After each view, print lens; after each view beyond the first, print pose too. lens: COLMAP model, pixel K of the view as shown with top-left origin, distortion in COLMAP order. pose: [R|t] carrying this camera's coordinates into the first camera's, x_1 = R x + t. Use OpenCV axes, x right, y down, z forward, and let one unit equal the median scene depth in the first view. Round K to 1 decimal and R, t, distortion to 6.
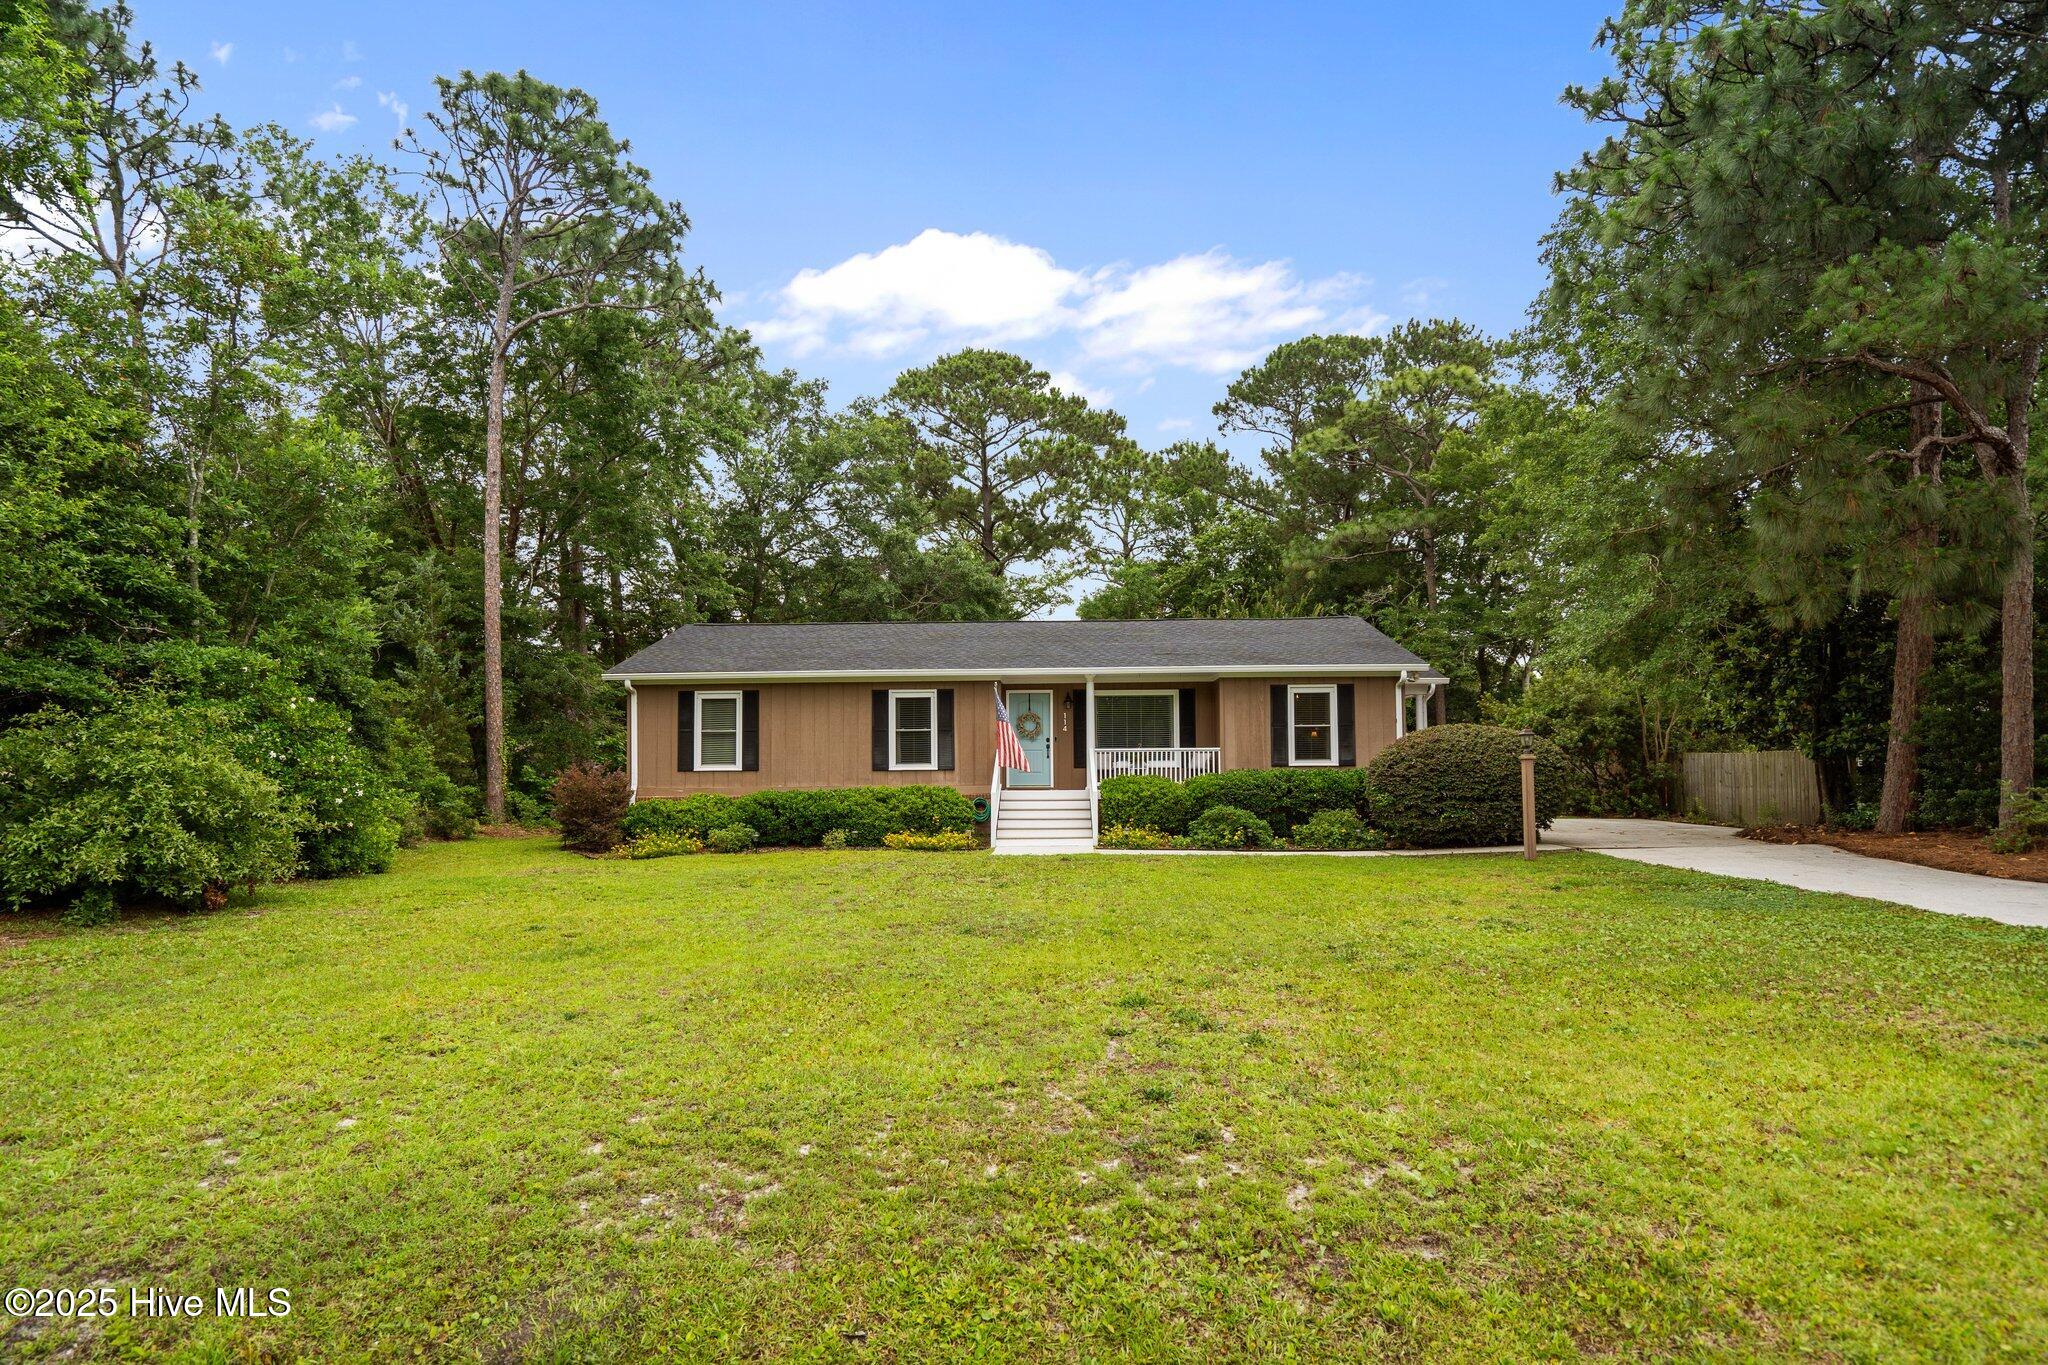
lens RADIAL K [[1079.7, 0, 1028.9], [0, 1079.7, 758.4], [0, 0, 1]] dist [-0.000672, -0.019376]
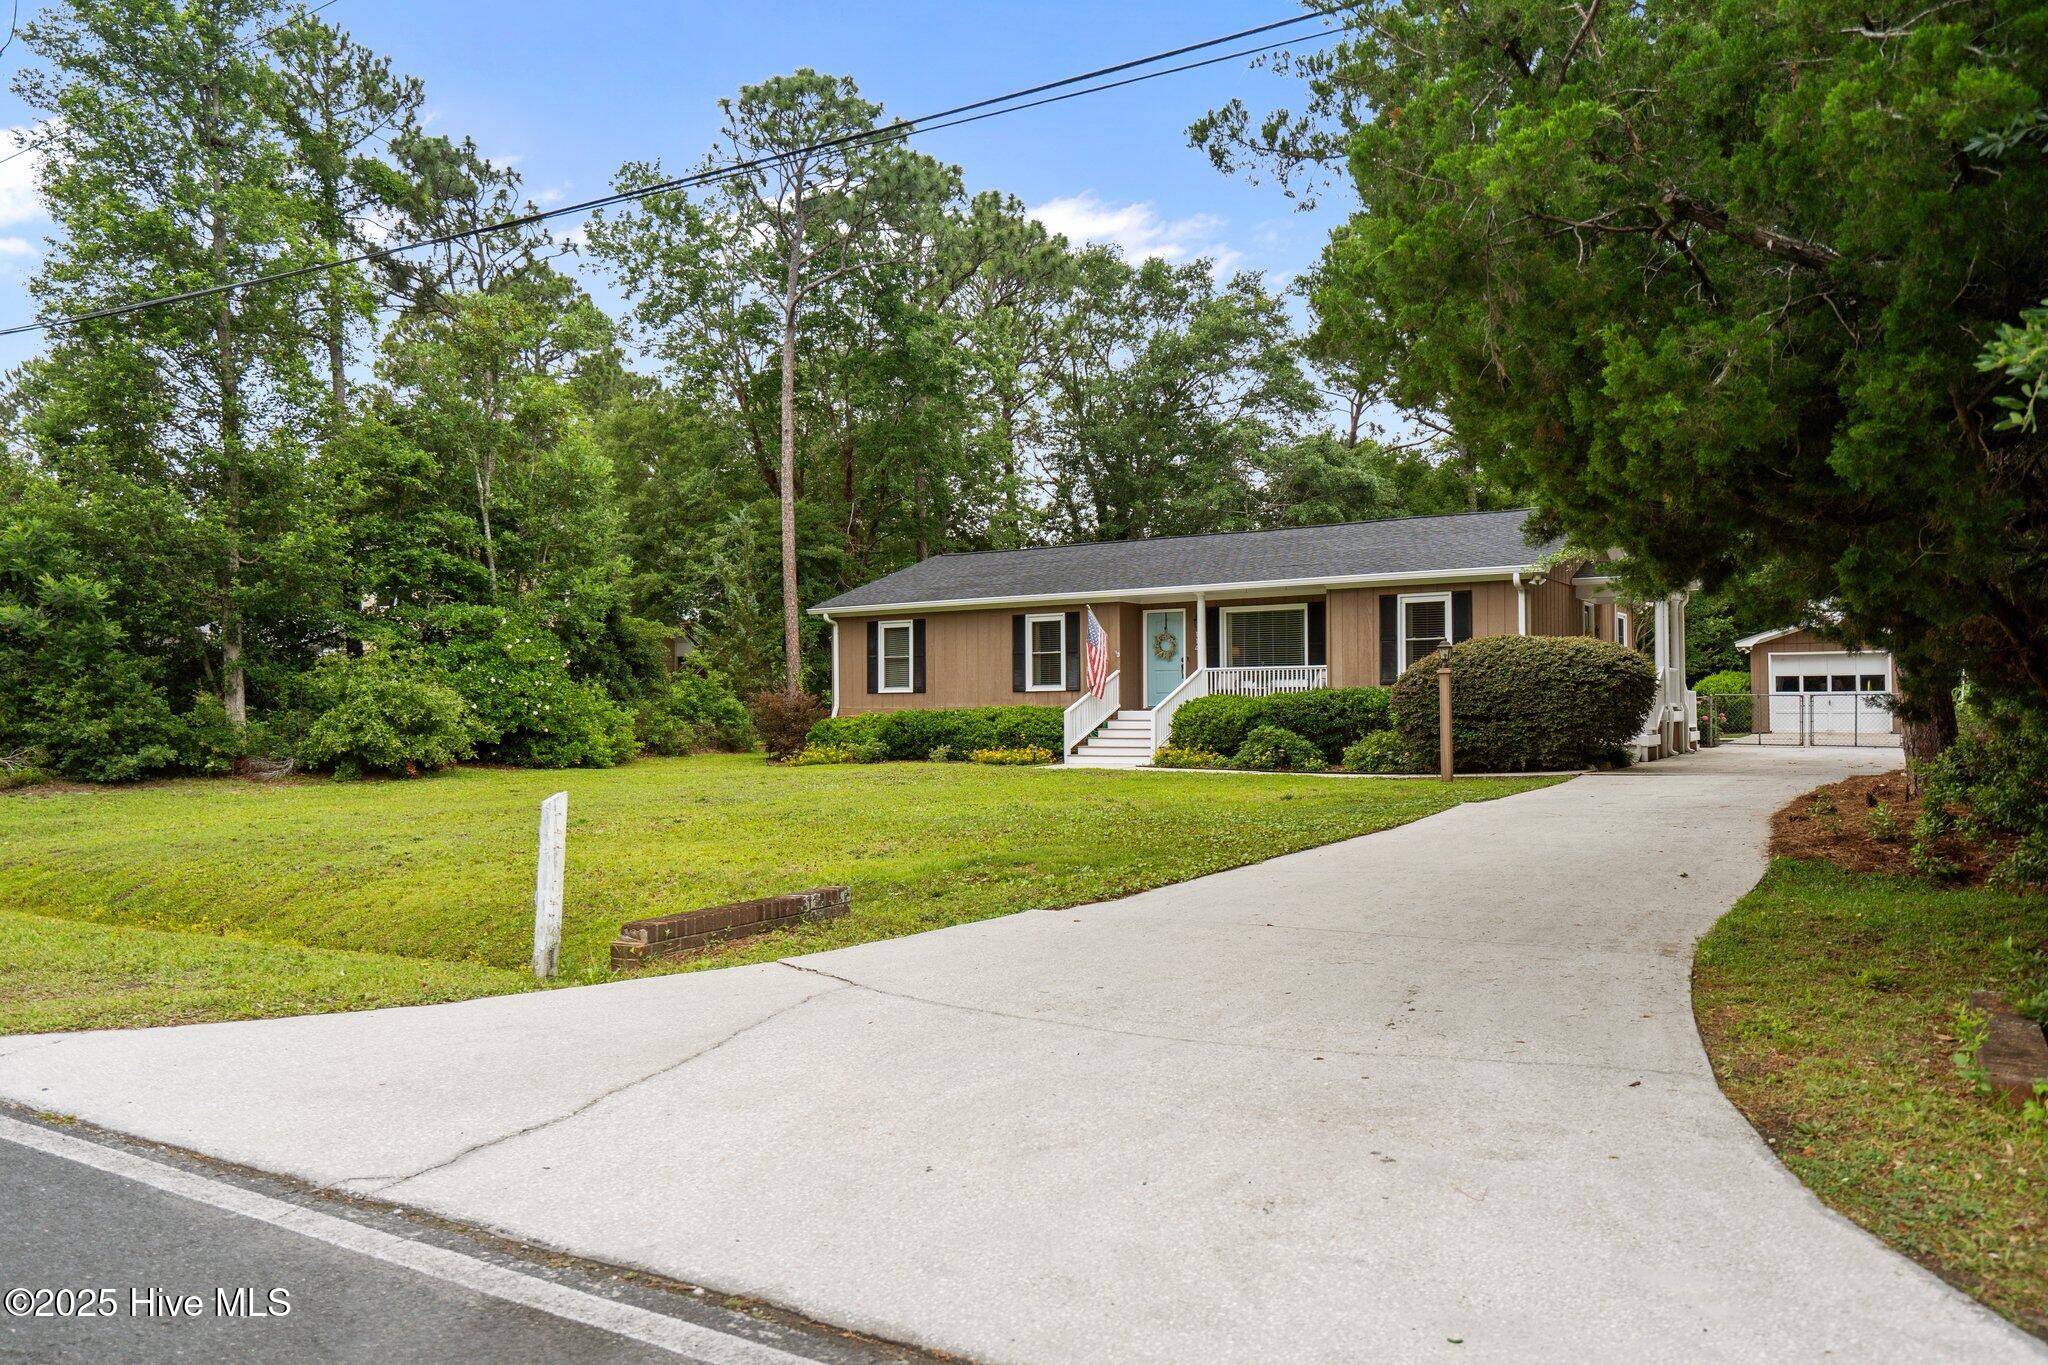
lens RADIAL K [[1439.9, 0, 1024.0], [0, 1439.9, 682.5], [0, 0, 1]] dist [0.004374, 0.001476]
pose [[0.853825, -0.009023, -0.520482, 0.595158], [0.006835, 0.999958, -0.006123, 0.010670], [0.520515, 0.001671, 0.853851, -0.187521]]
